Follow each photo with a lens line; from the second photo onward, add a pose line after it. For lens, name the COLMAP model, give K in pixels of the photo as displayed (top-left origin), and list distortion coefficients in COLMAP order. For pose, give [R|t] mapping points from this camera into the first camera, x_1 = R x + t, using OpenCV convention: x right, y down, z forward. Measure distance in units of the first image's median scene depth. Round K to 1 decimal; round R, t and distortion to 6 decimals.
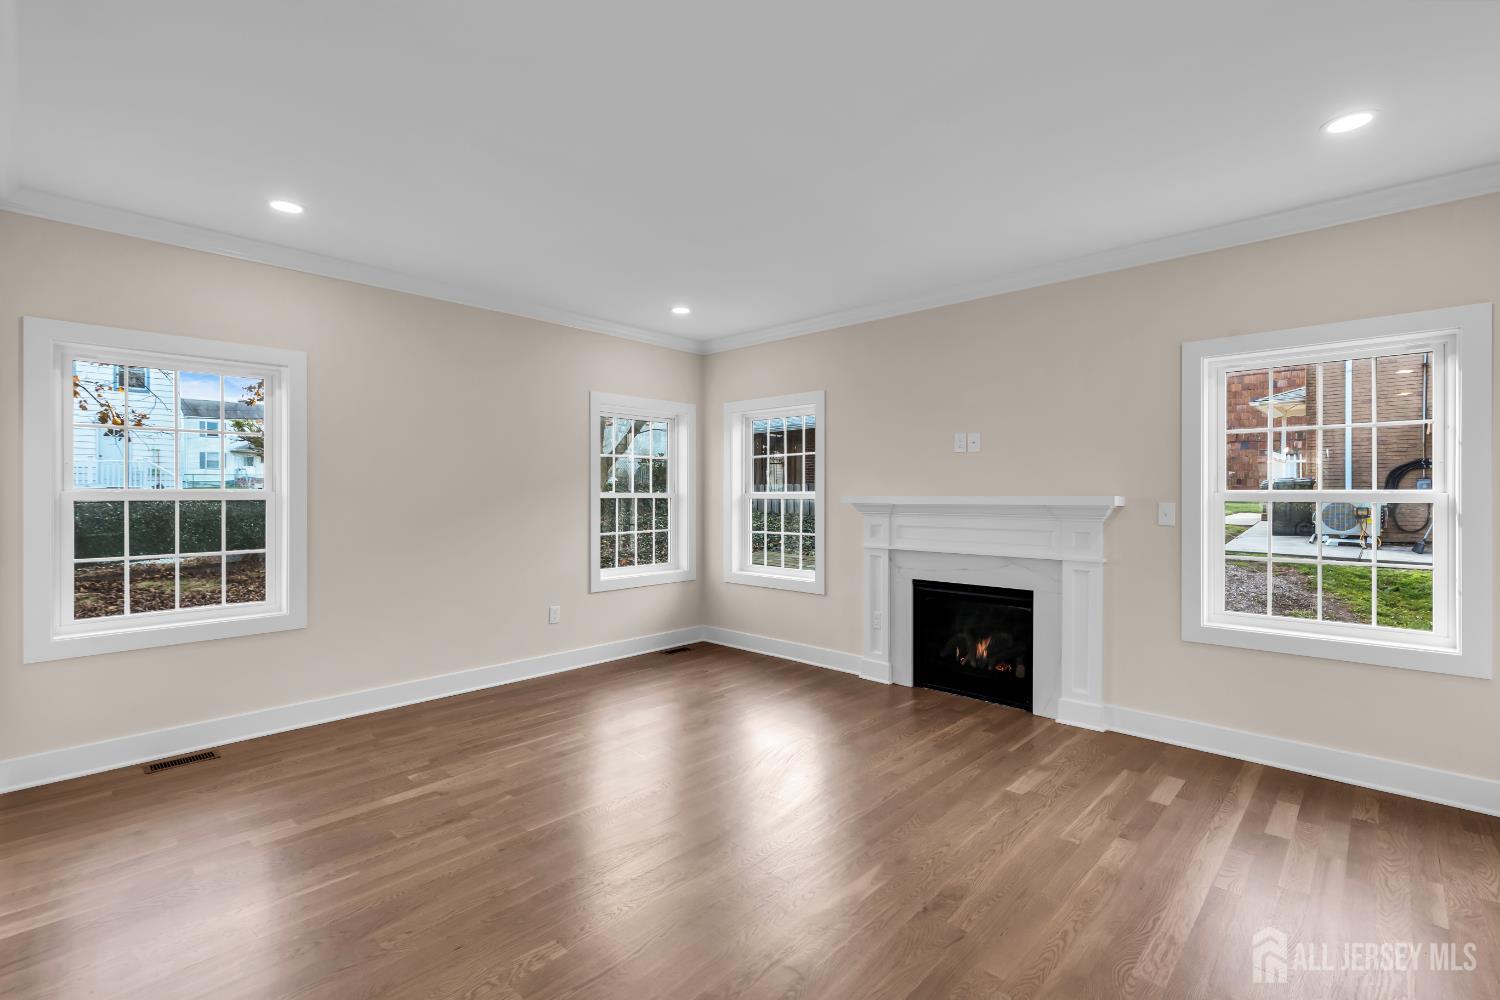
lens RADIAL K [[680.1, 0, 741.7], [0, 680.1, 497.3], [0, 0, 1]] dist [0.008459, -0.001037]
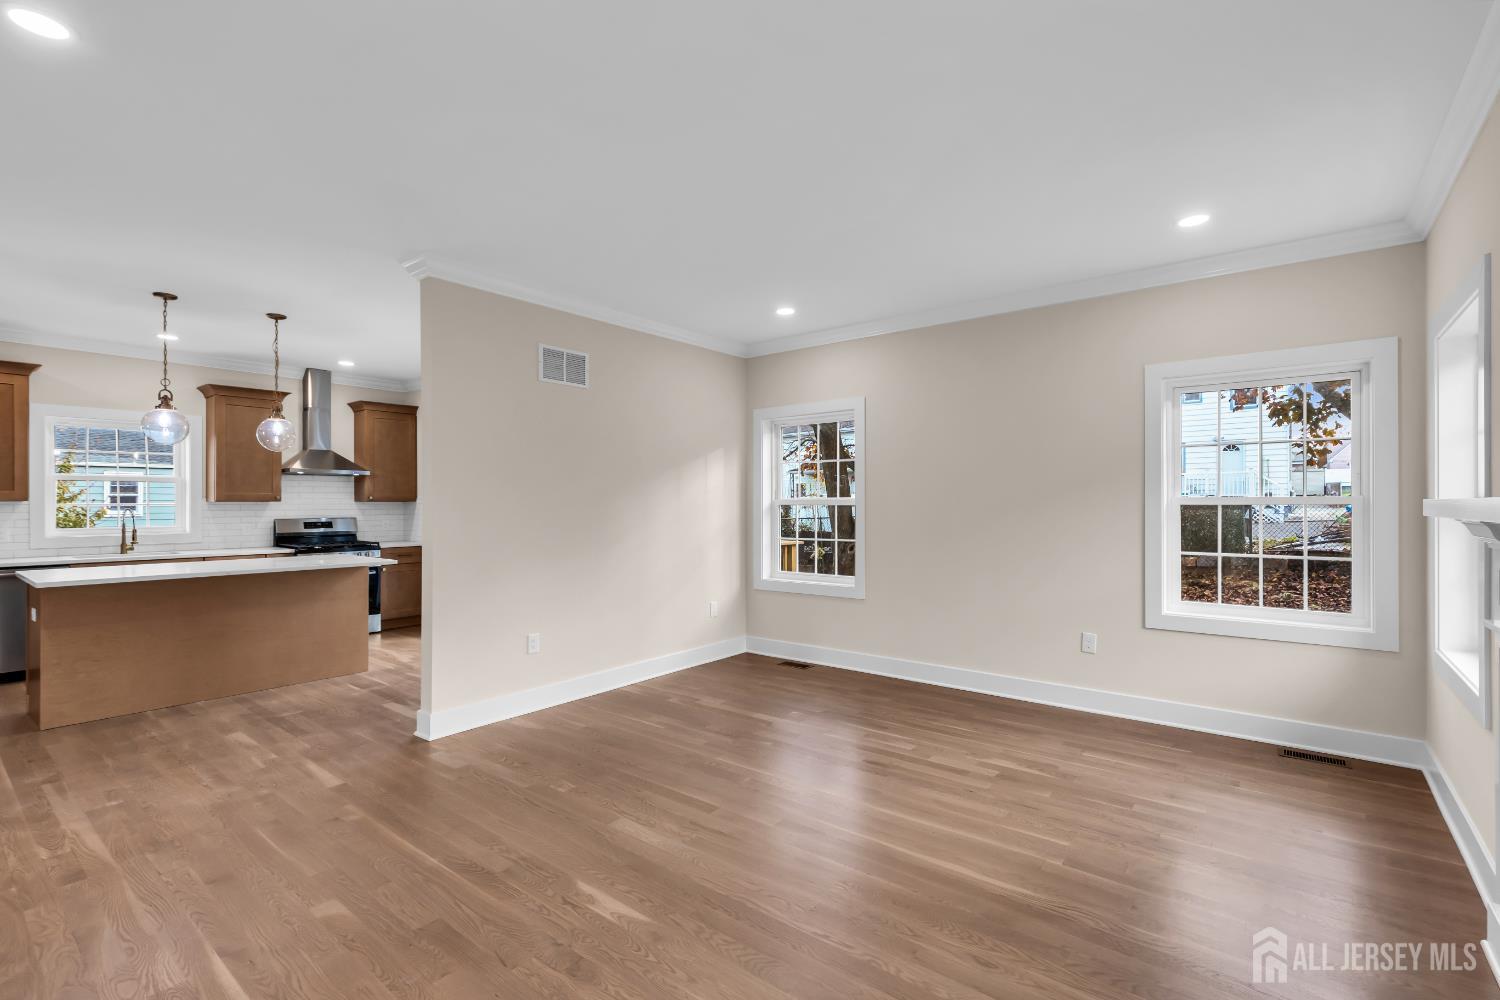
lens RADIAL K [[680.1, 0, 756.9], [0, 680.1, 504.6], [0, 0, 1]] dist [0.008459, -0.001037]
pose [[0.089025, 0.006824, -0.996006, 0.626738], [0.000506, 0.999976, 0.006897, -0.005275], [0.996029, -0.001118, 0.089019, 0.606970]]
